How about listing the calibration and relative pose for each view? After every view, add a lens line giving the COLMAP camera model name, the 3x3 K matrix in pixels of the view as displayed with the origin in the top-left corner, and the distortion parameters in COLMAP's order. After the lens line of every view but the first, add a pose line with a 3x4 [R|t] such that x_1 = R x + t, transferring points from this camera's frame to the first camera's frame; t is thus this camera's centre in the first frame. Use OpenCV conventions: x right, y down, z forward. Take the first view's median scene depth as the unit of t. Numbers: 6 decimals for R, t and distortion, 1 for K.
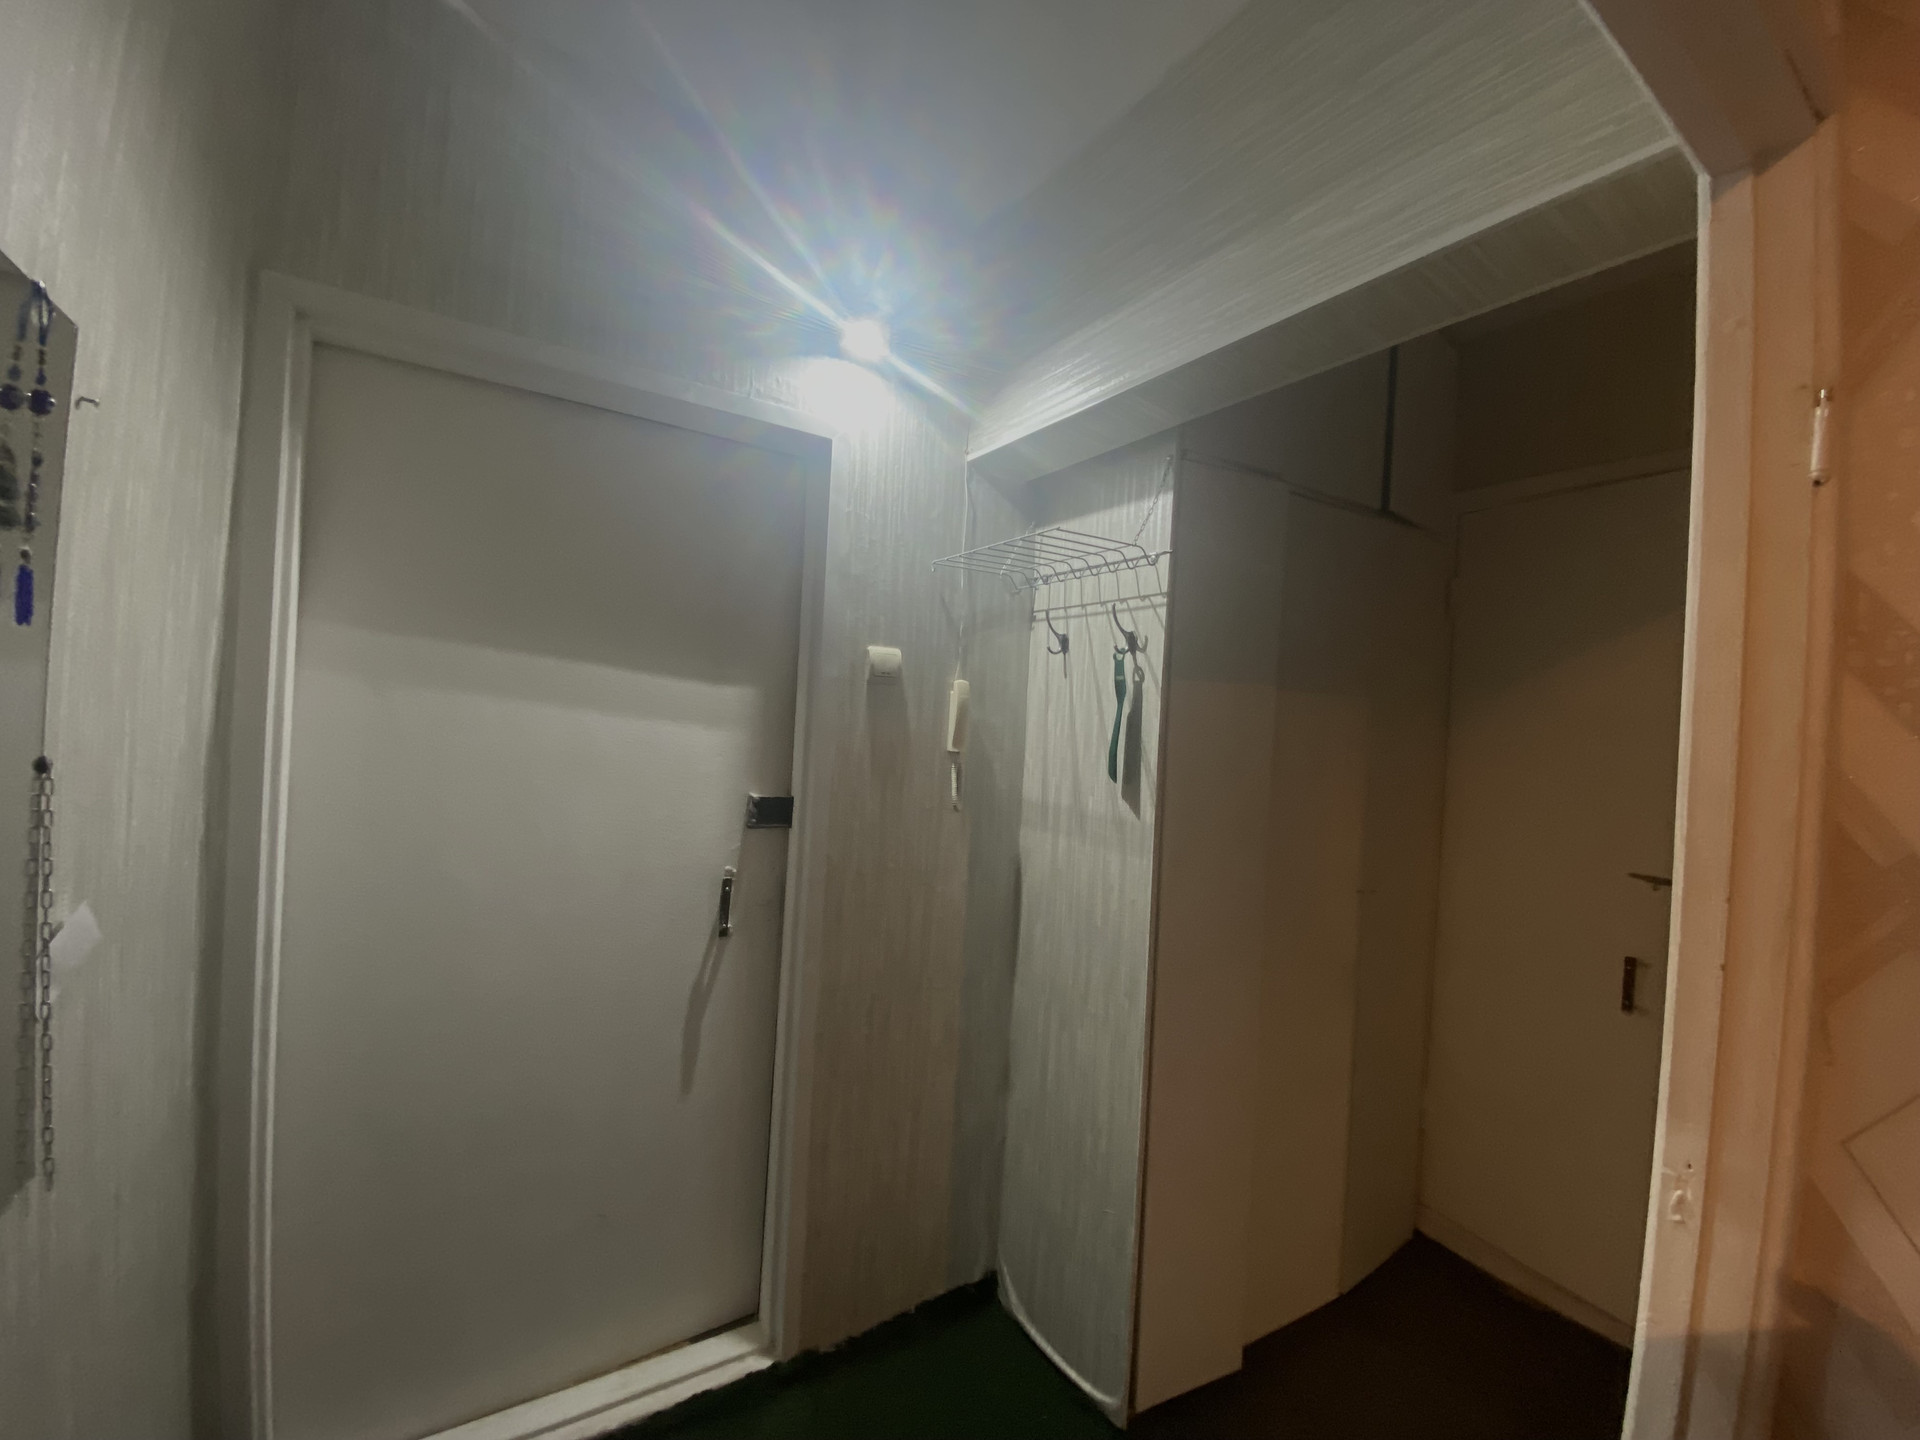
lens RADIAL K [[779.4, 0, 960.0], [0, 779.4, 720.0], [0, 0, 1]] dist [0.012182, -0.014948]
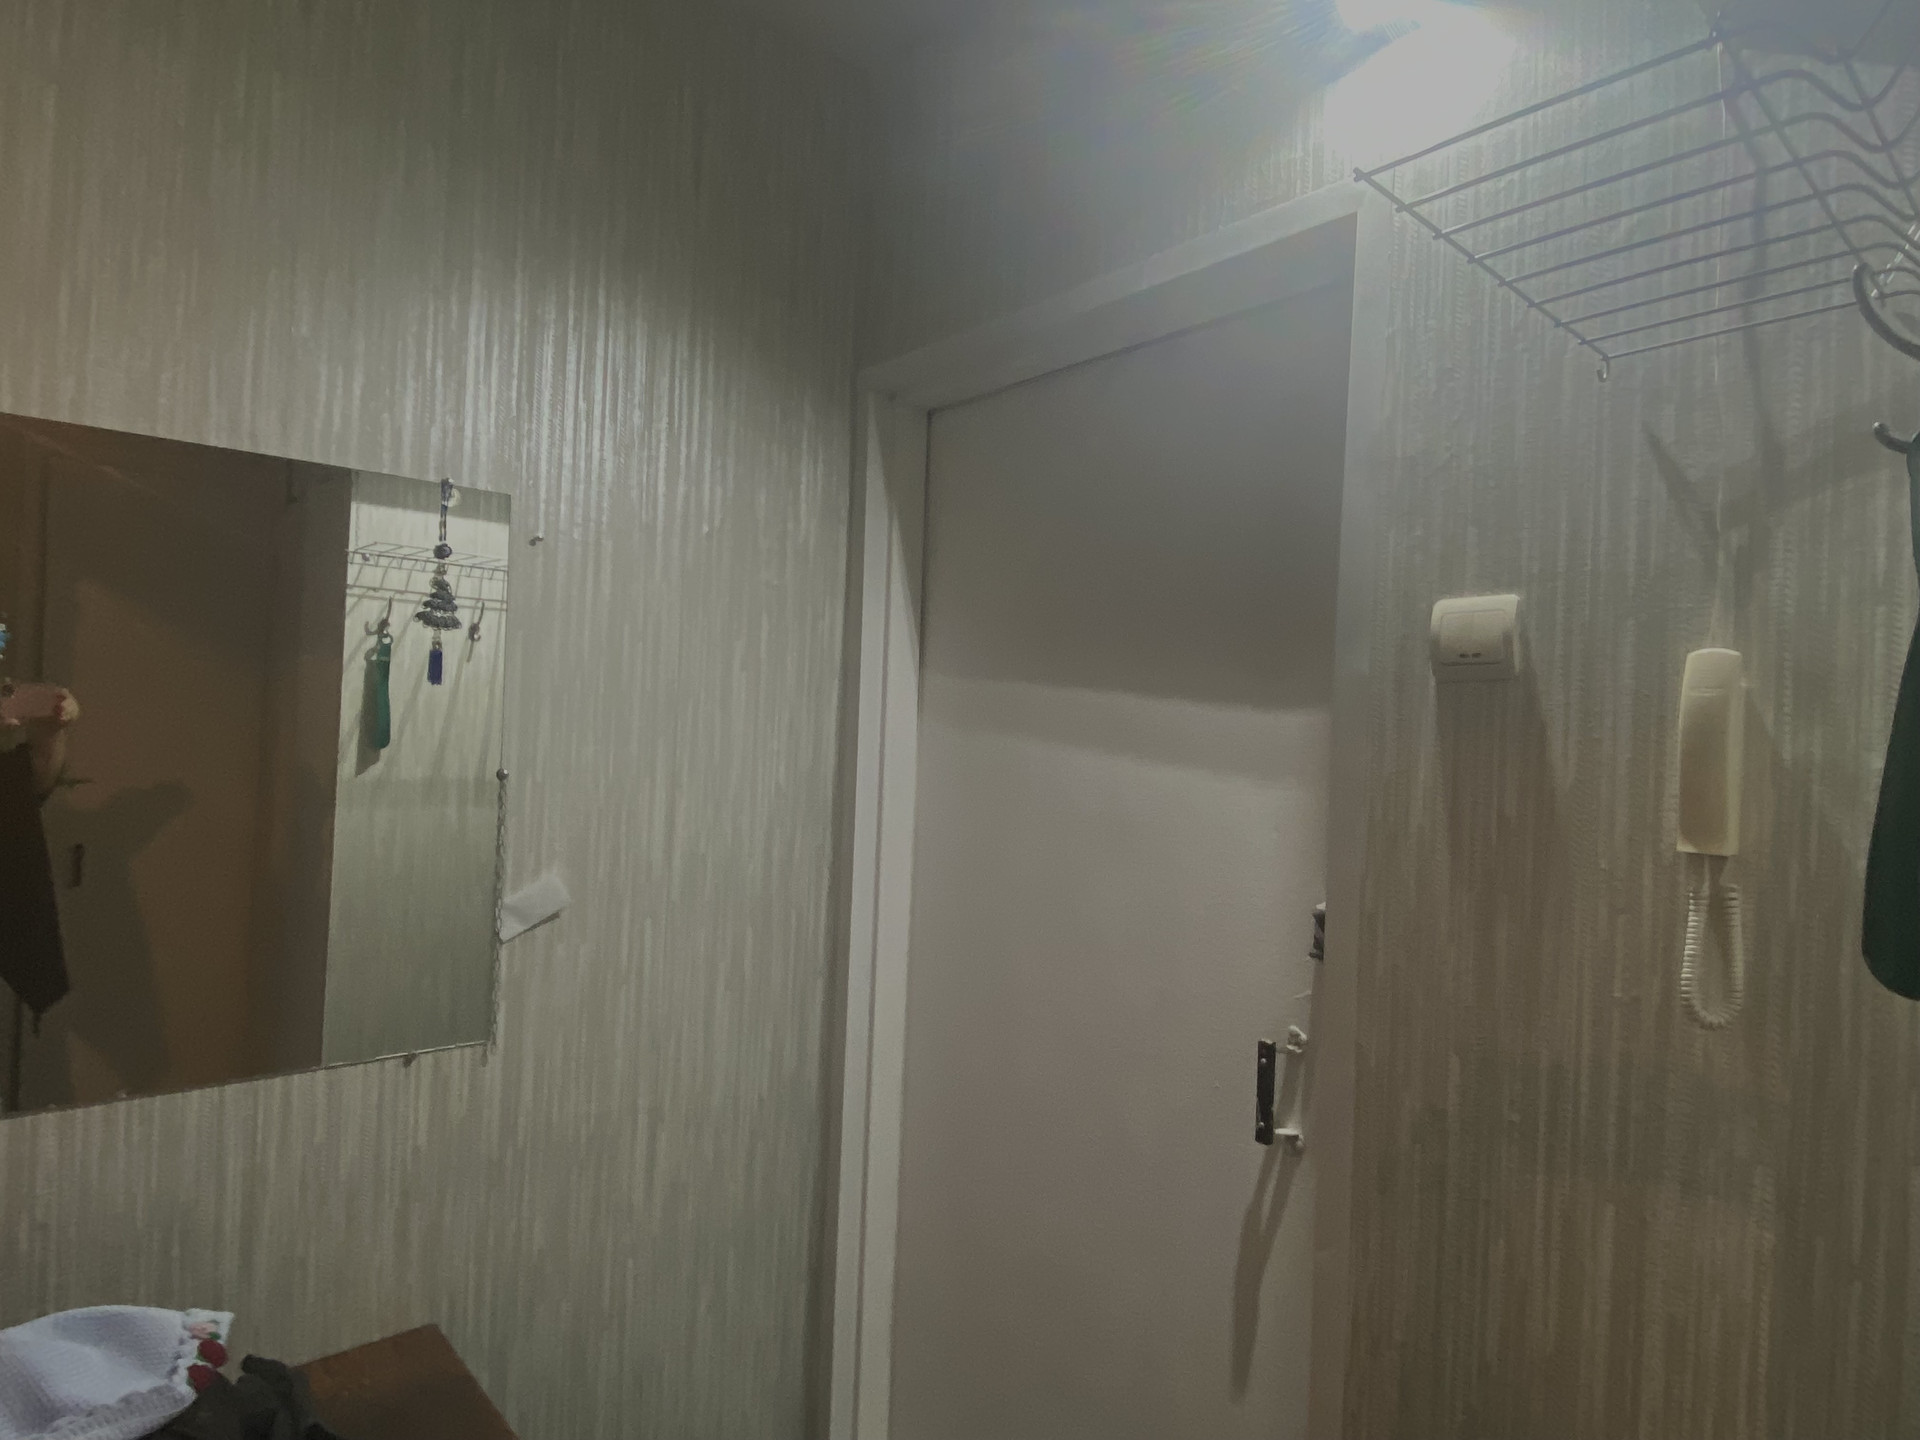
lens RADIAL K [[1052.7, 0, 960.0], [0, 1052.7, 720.0], [0, 0, 1]] dist [0.000574, 0.000261]
pose [[0.170209, -0.065202, -0.983248, 0.437125], [-0.031507, 0.996938, -0.071564, 0.028085], [0.984904, 0.043160, 0.167633, 0.628492]]
